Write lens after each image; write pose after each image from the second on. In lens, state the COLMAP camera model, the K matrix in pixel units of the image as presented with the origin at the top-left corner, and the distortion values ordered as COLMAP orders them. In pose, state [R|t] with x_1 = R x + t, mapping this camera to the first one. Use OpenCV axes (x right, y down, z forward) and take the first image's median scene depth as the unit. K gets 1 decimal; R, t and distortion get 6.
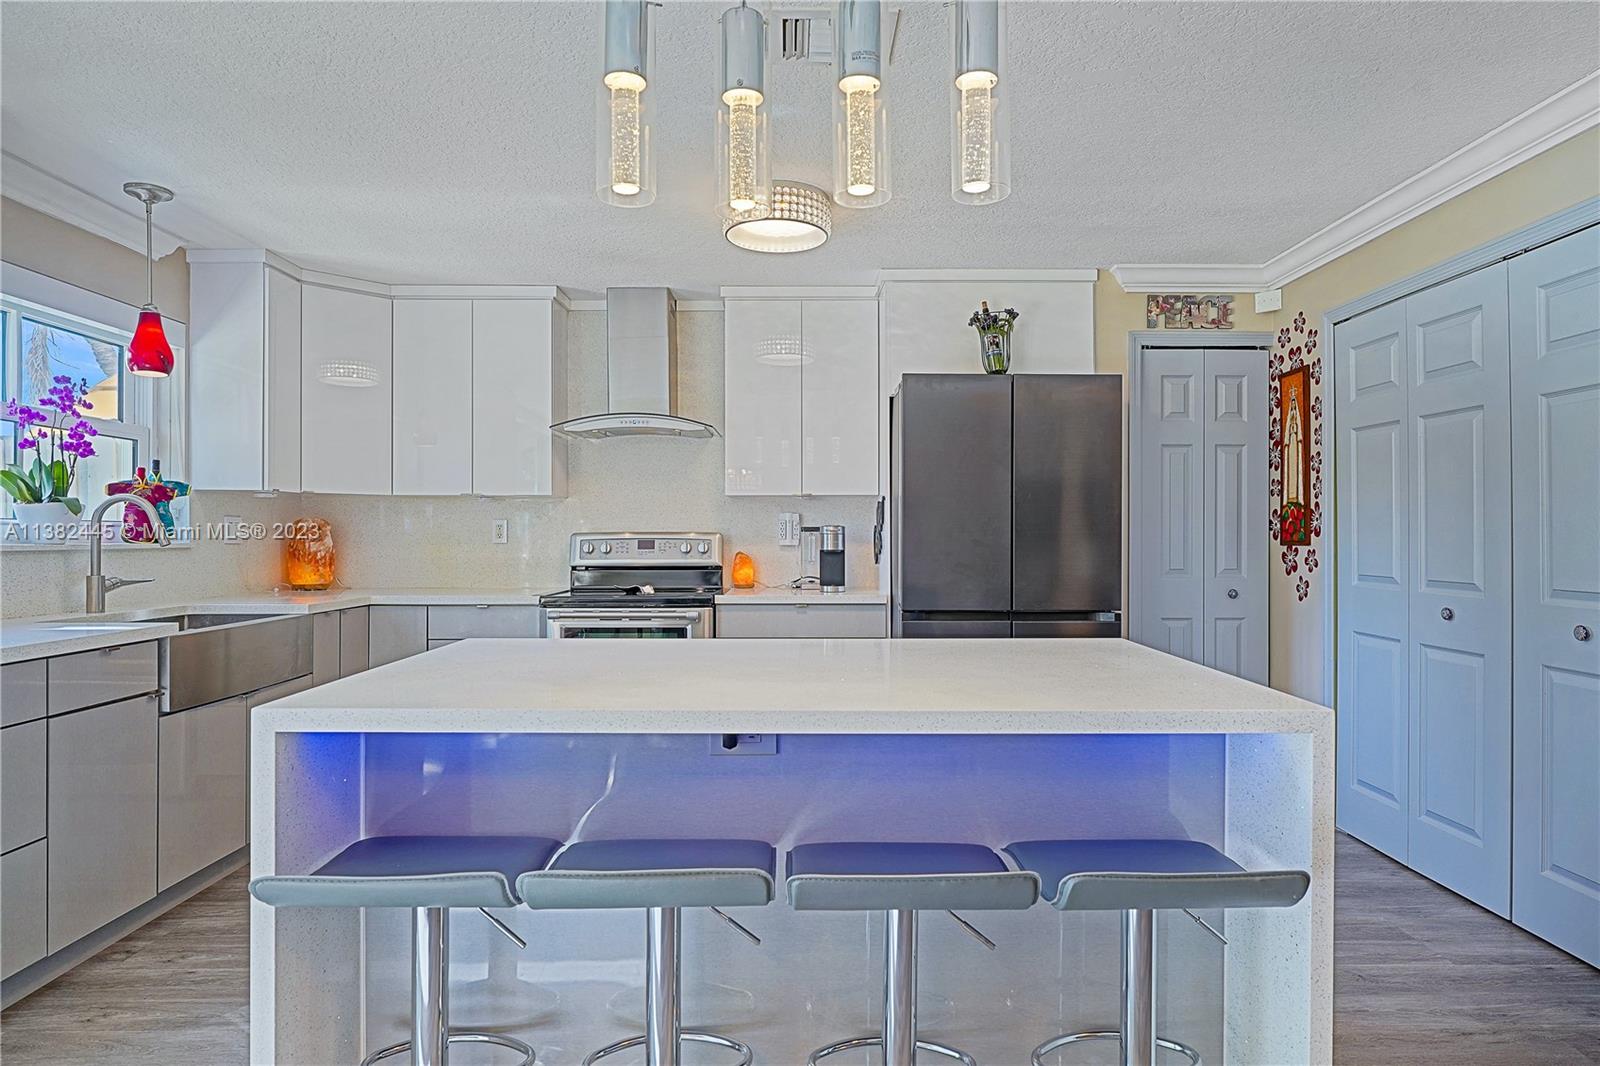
lens RADIAL K [[914.7, 0, 802.5], [0, 914.7, 533.9], [0, 0, 1]] dist [-0.002781, -0.000616]
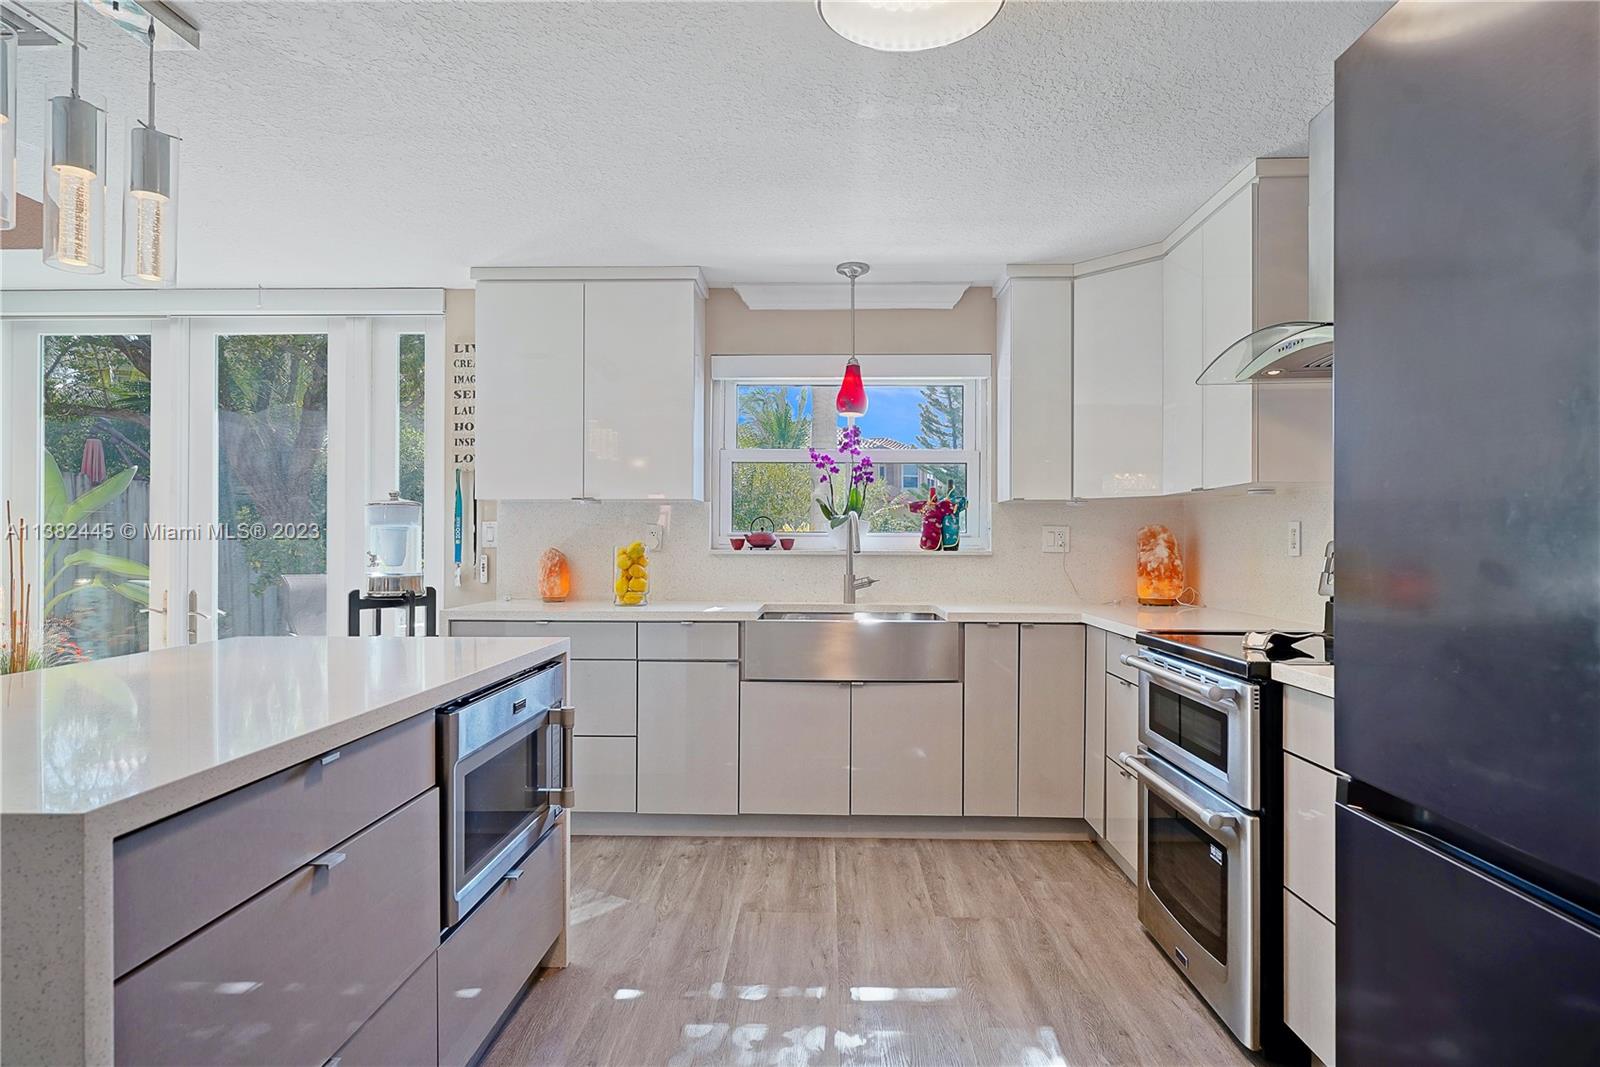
lens RADIAL K [[915.8, 0, 803.6], [0, 915.8, 542.6], [0, 0, 1]] dist [0.000498, 0.000539]
pose [[-0.027955, -0.004581, -0.999599, 0.410959], [0.001347, 0.999988, -0.004620, 0.003796], [0.999608, -0.001475, -0.027949, 0.743842]]
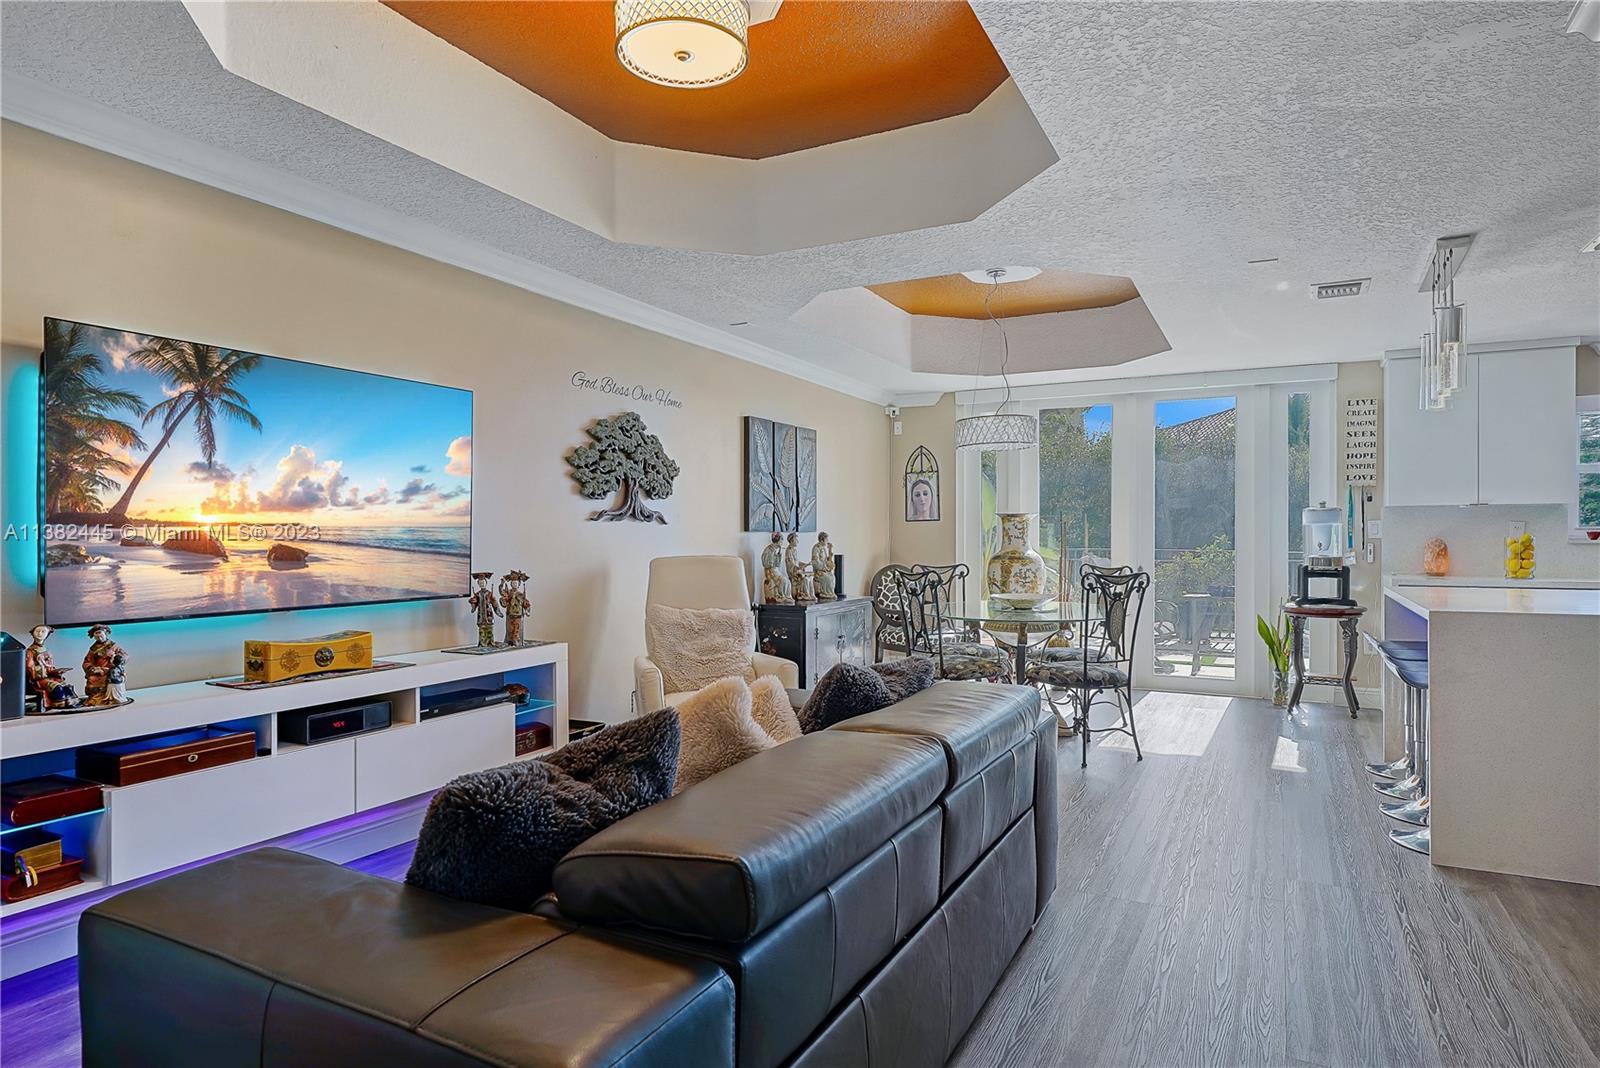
lens RADIAL K [[914.7, 0, 802.5], [0, 914.7, 534.9], [0, 0, 1]] dist [-0.002781, -0.000616]
pose [[-0.472037, -0.001744, -0.881577, 1.157617], [0.000781, 0.999997, -0.002397, 0.001337], [0.881579, -0.001820, -0.472034, 0.239914]]
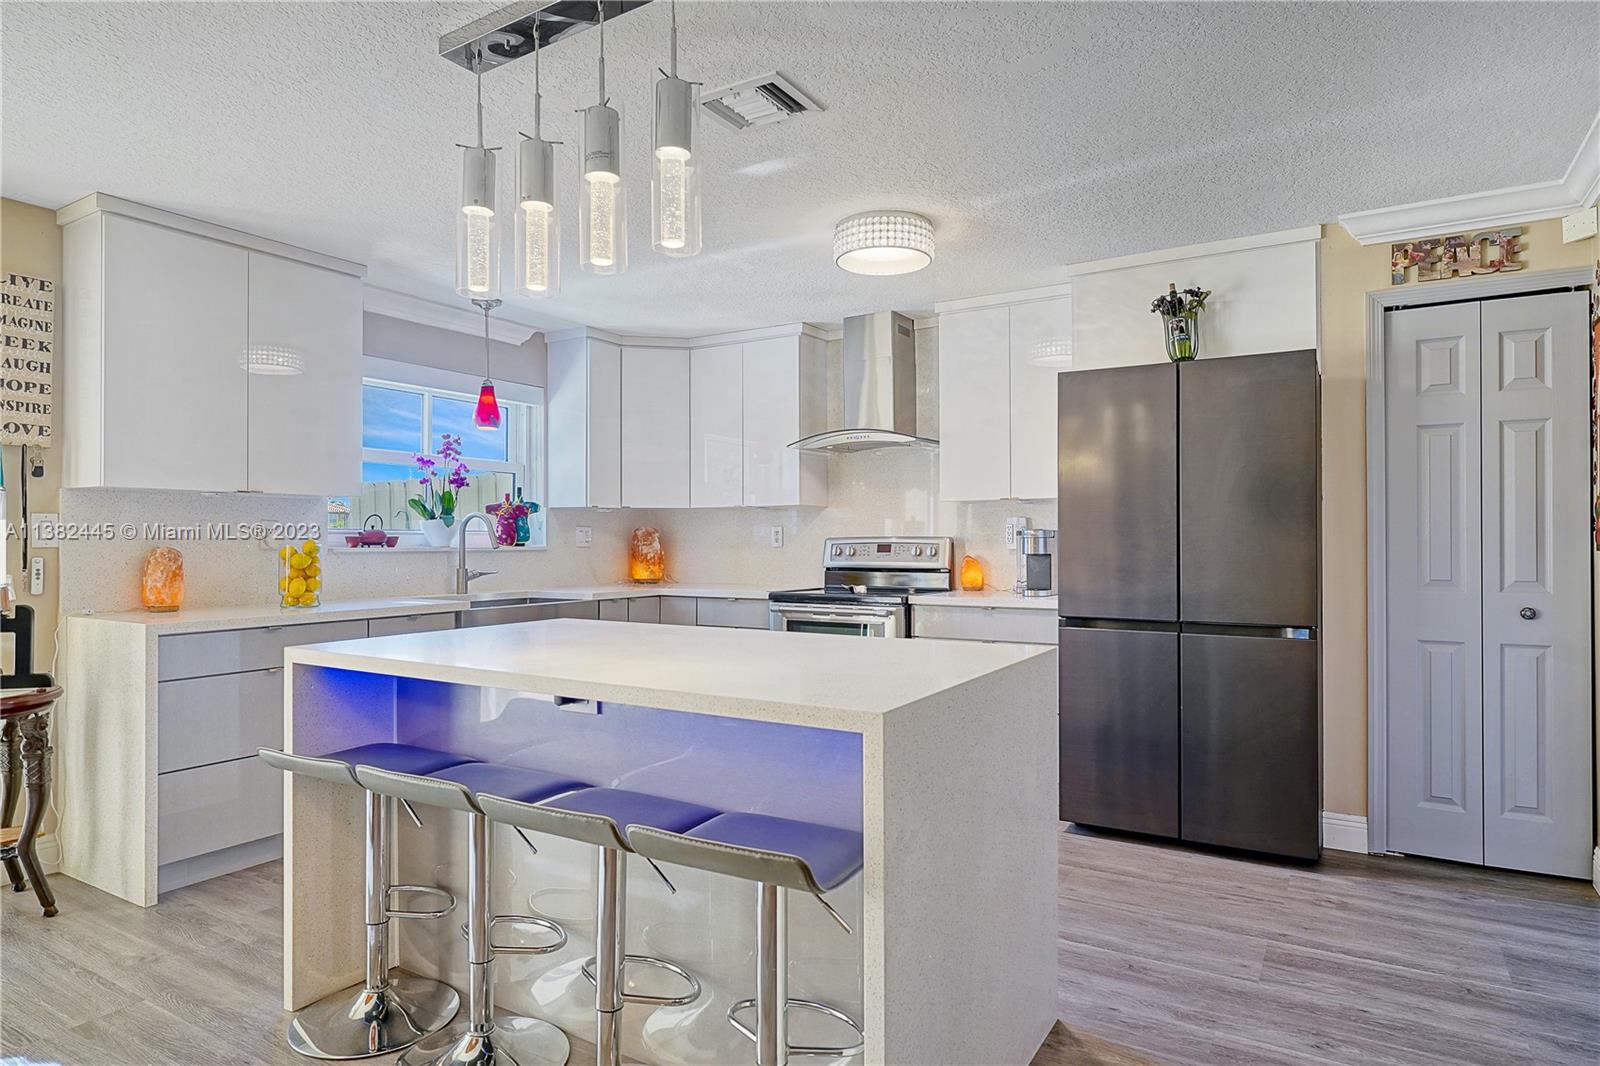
lens RADIAL K [[910.8, 0, 814.0], [0, 910.8, 532.8], [0, 0, 1]] dist [-0.000820, -0.000069]
pose [[0.854109, -0.006800, -0.520050, 0.358806], [0.004622, 0.999974, -0.005483, -0.001280], [0.520074, 0.002280, 0.854118, 0.034711]]
